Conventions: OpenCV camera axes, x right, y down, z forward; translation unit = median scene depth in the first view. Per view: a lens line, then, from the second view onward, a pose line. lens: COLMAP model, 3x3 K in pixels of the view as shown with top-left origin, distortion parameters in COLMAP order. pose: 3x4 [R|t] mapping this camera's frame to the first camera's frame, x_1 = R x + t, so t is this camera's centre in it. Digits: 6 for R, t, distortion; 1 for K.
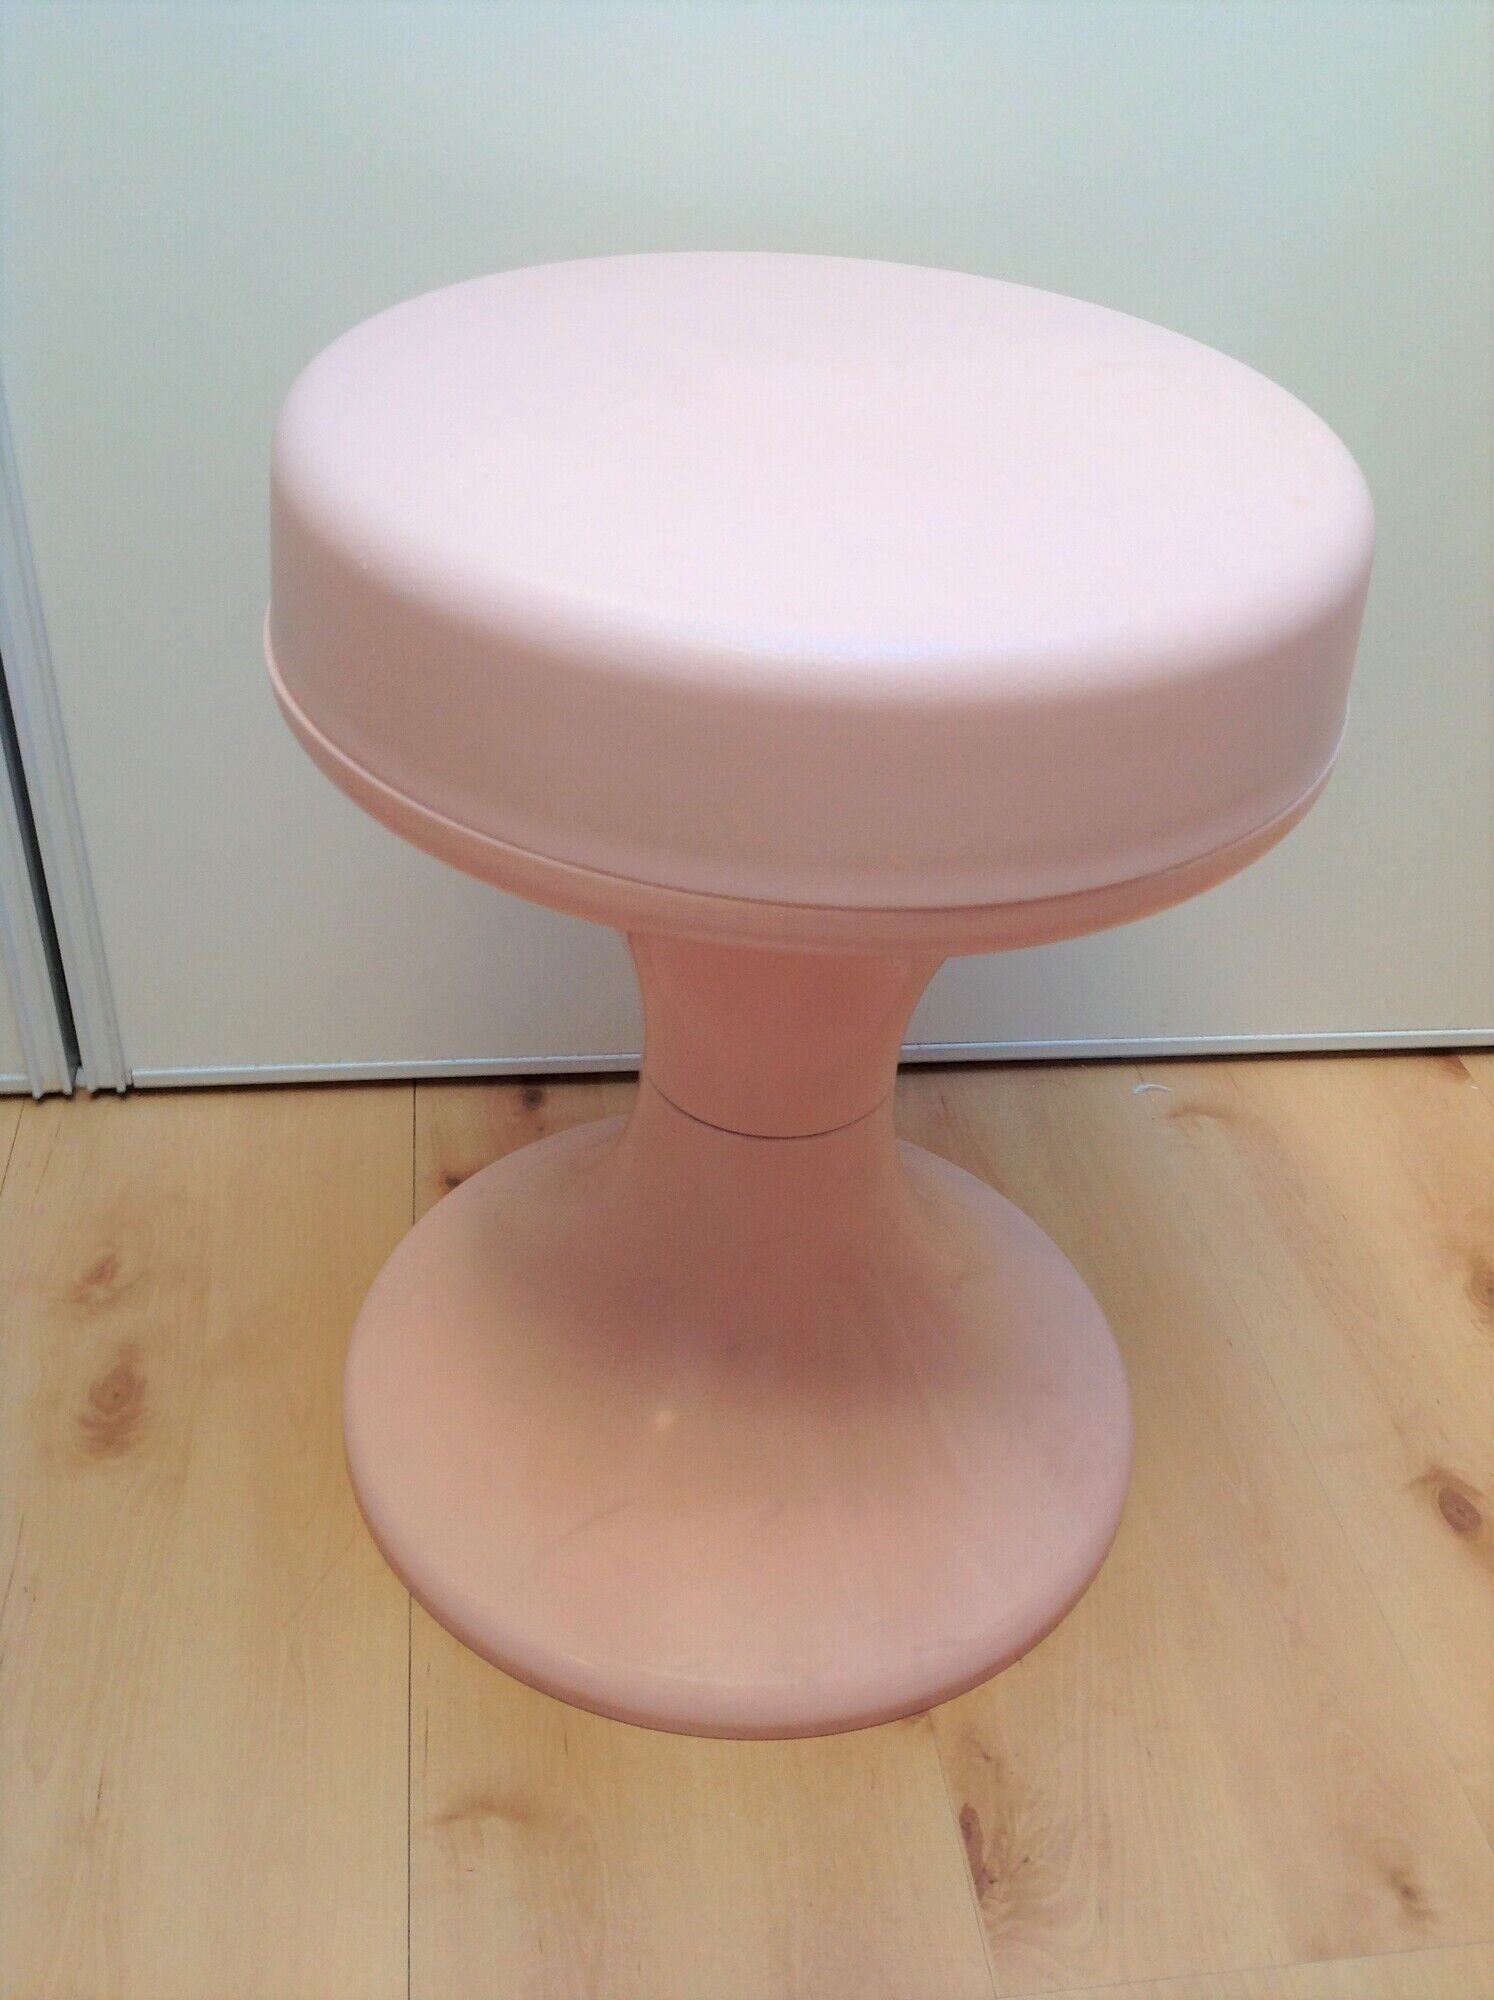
lens RADIAL K [[1809.7, 0, 747.0], [0, 1809.7, 1000.0], [0, 0, 1]] dist [0.083545, -0.179957]
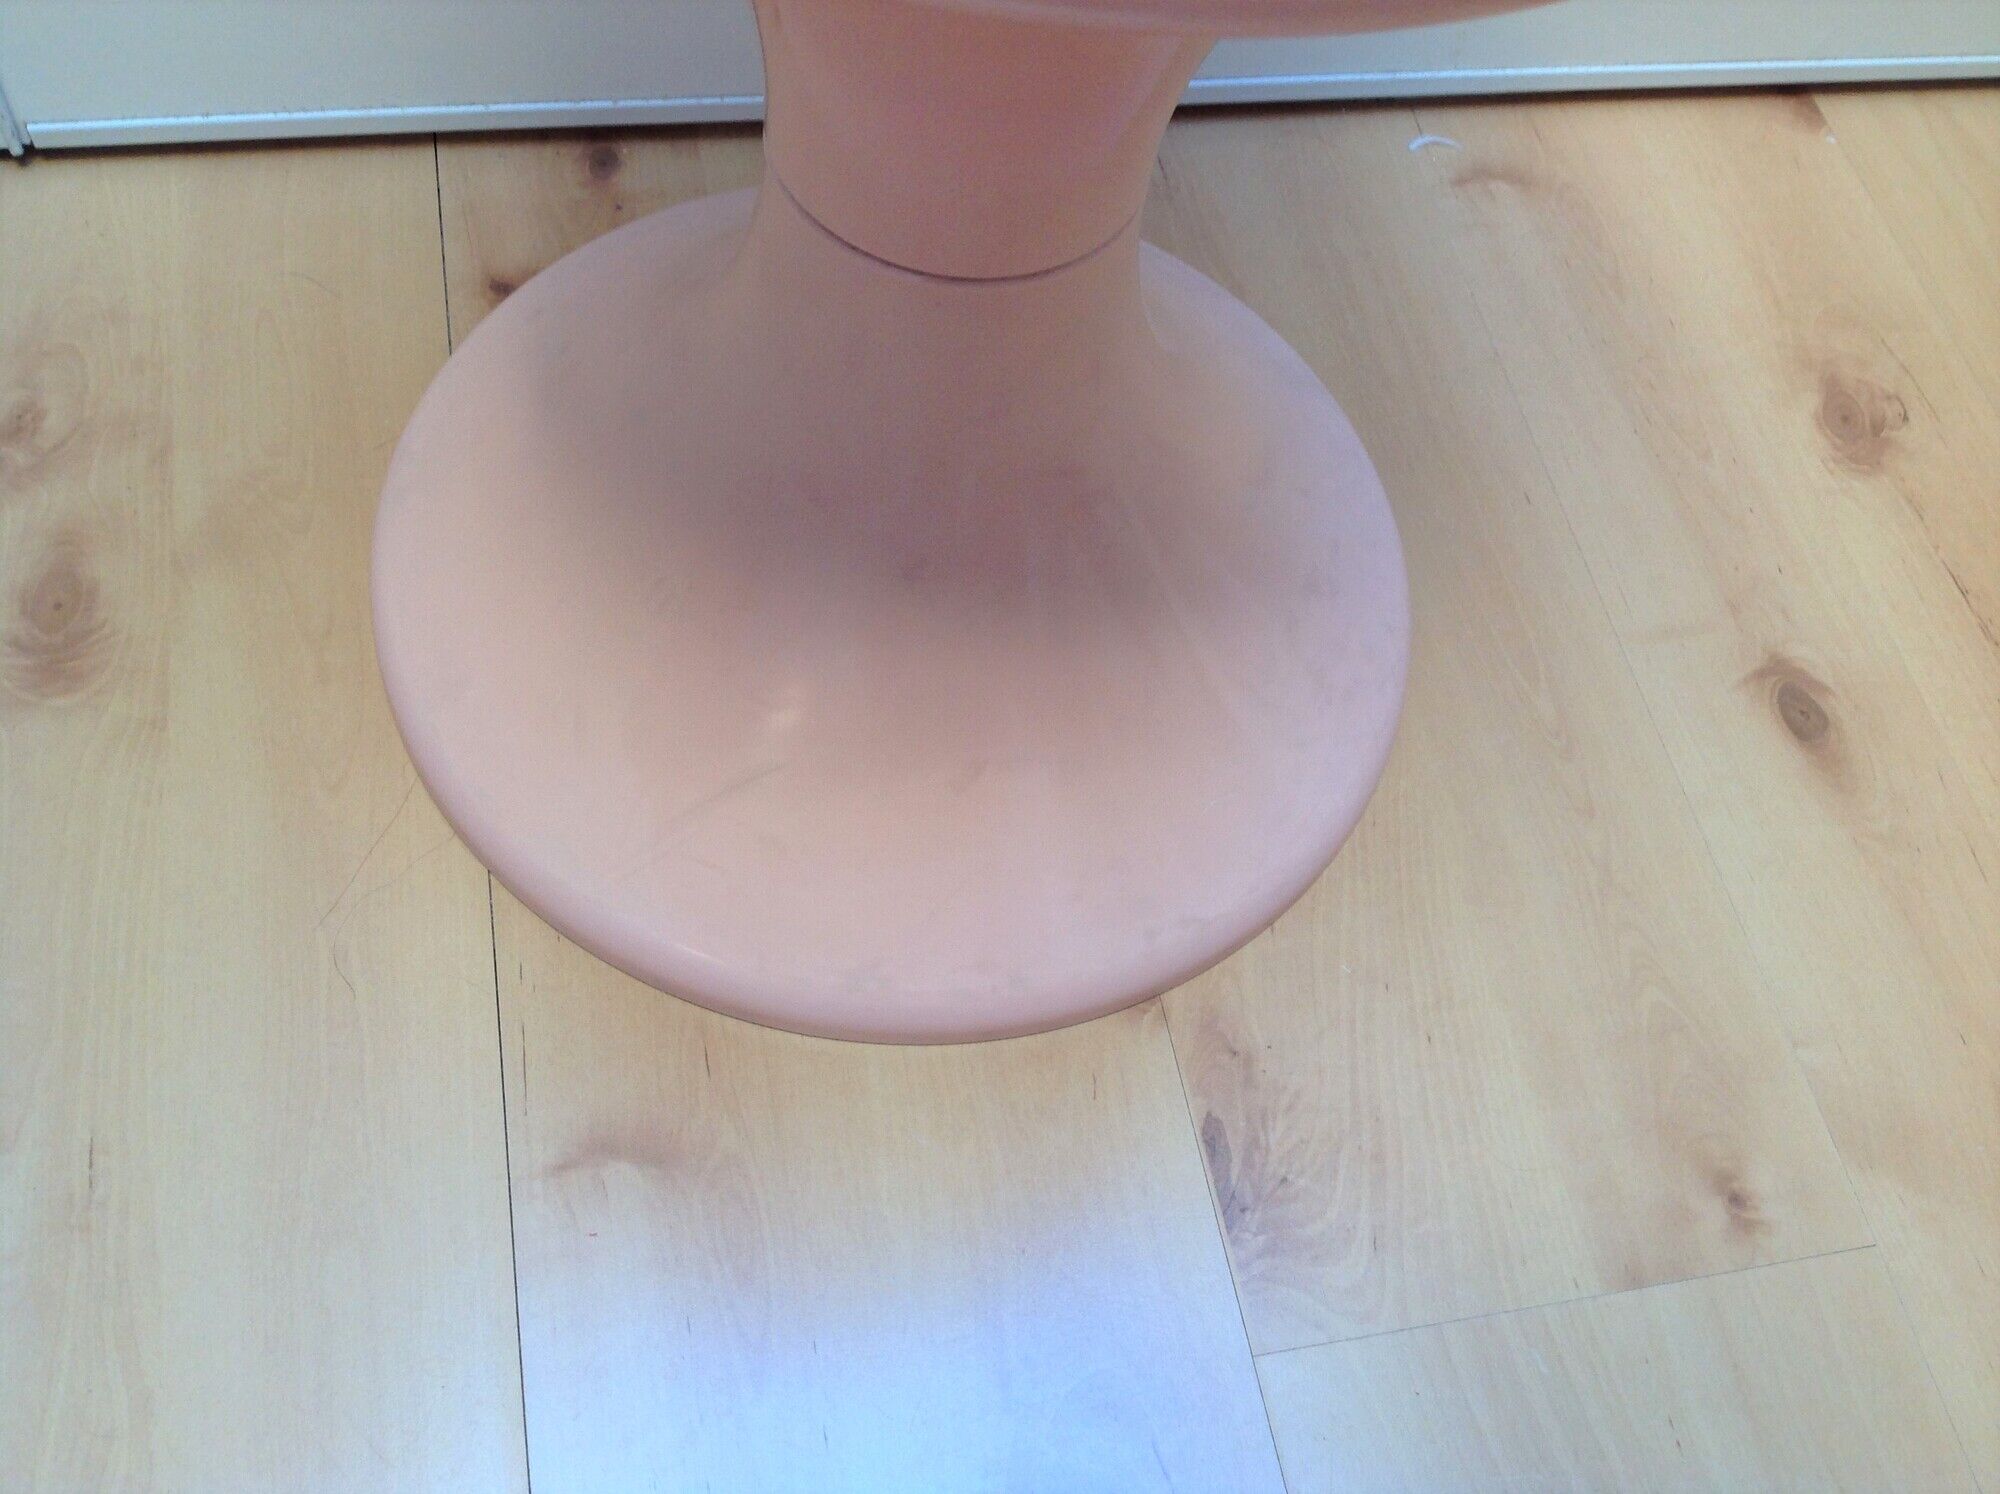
lens RADIAL K [[1809.7, 0, 1000.0], [0, 1809.7, 747.0], [0, 0, 1]] dist [0.083545, -0.179957]
pose [[0.997117, -0.024302, 0.071883, -0.023200], [-0.005663, 0.920853, 0.389869, -0.020088], [-0.075669, -0.389153, 0.918060, 0.287835]]
